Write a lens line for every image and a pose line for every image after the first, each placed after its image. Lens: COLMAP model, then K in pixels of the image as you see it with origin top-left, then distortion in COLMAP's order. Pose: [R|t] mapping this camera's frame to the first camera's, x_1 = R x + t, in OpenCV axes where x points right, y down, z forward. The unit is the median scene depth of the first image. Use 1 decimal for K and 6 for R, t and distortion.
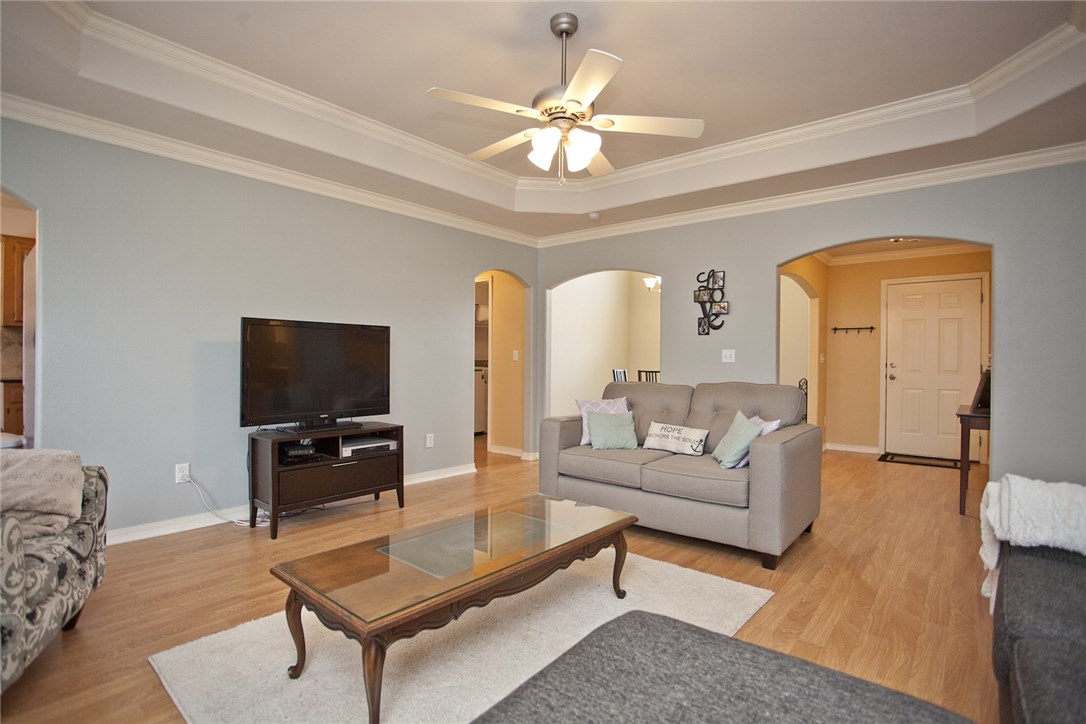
lens RADIAL K [[536.7, 0, 554.1], [0, 536.7, 359.8], [0, 0, 1]] dist [-0.064262, 0.016300]
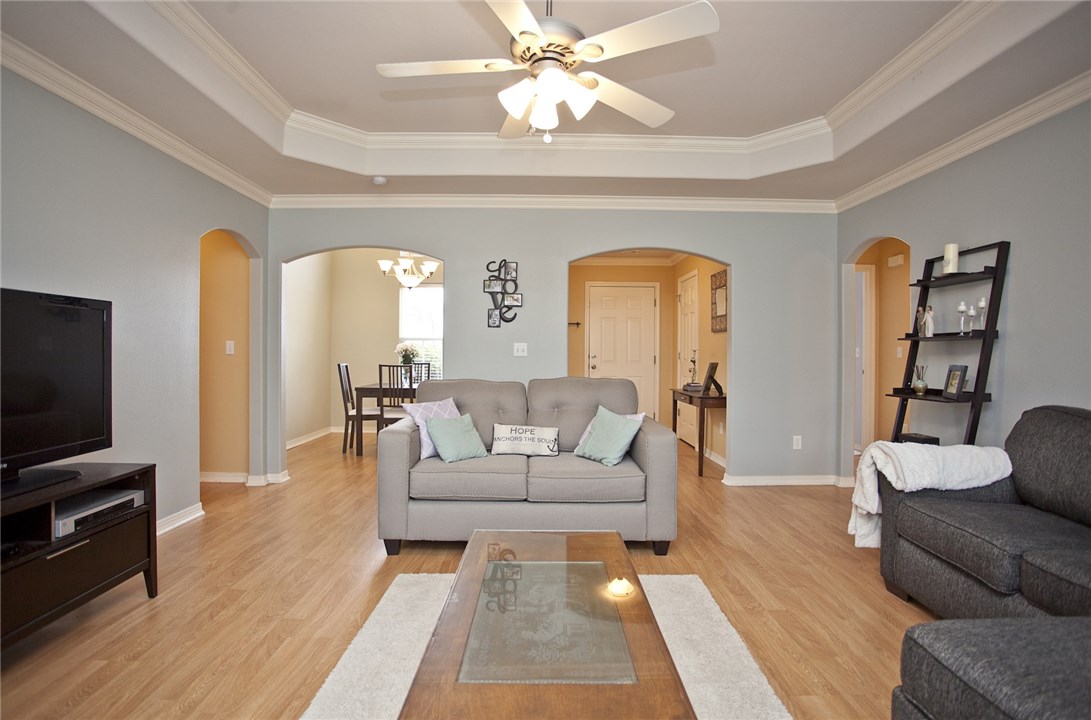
lens RADIAL K [[539.2, 0, 550.6], [0, 539.2, 355.6], [0, 0, 1]] dist [-0.064262, 0.016300]
pose [[0.759272, -0.007461, 0.650730, -0.275891], [-0.000542, 0.999927, 0.012097, -0.008015], [-0.650773, -0.009537, 0.759213, 0.209989]]
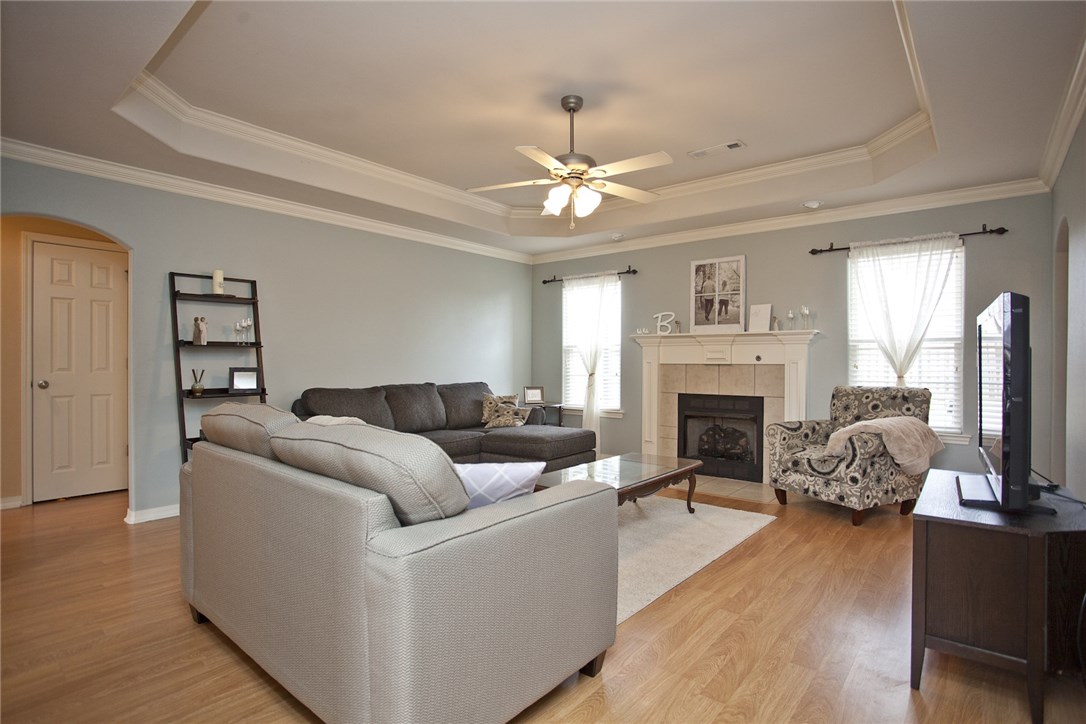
lens RADIAL K [[536.7, 0, 553.0], [0, 536.7, 362.0], [0, 0, 1]] dist [-0.064262, 0.016300]
pose [[-0.999959, -0.009000, -0.001302, 0.033484], [-0.009004, 0.999953, 0.003530, -0.005163], [0.001270, 0.003542, -0.999993, 1.246702]]
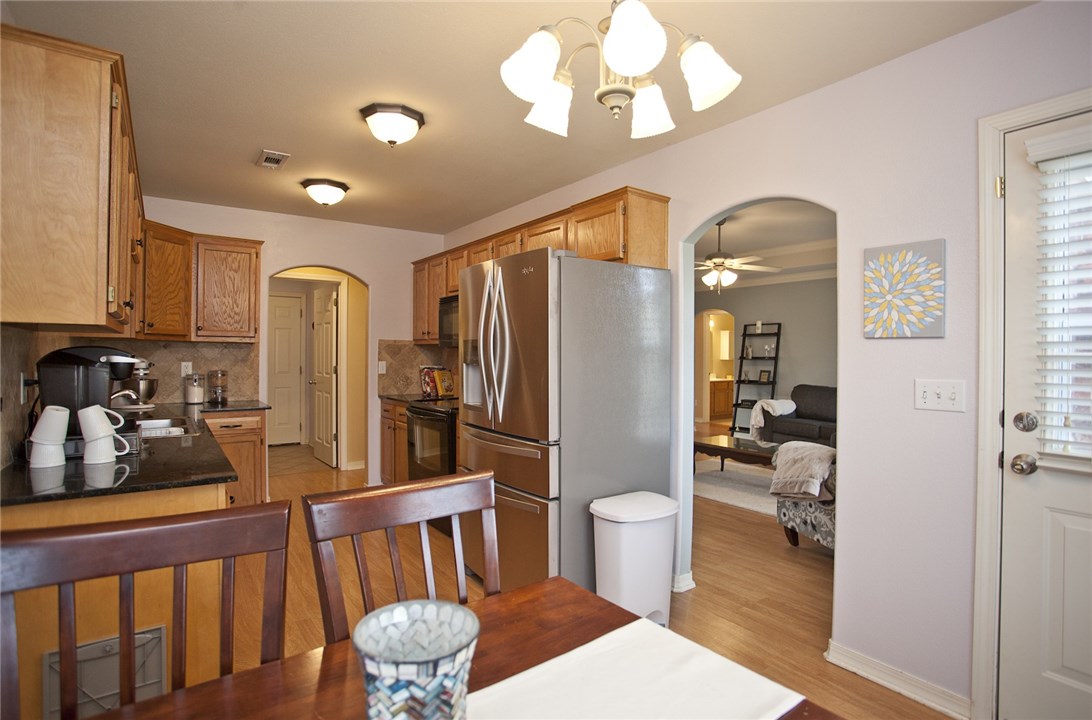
lens RADIAL K [[539.7, 0, 548.1], [0, 539.7, 358.3], [0, 0, 1]] dist [-0.064262, 0.016300]
pose [[0.251441, -0.011201, 0.967808, -1.271872], [-0.002766, 0.999921, 0.012291, -0.044825], [-0.967869, -0.005768, 0.251390, 0.616361]]
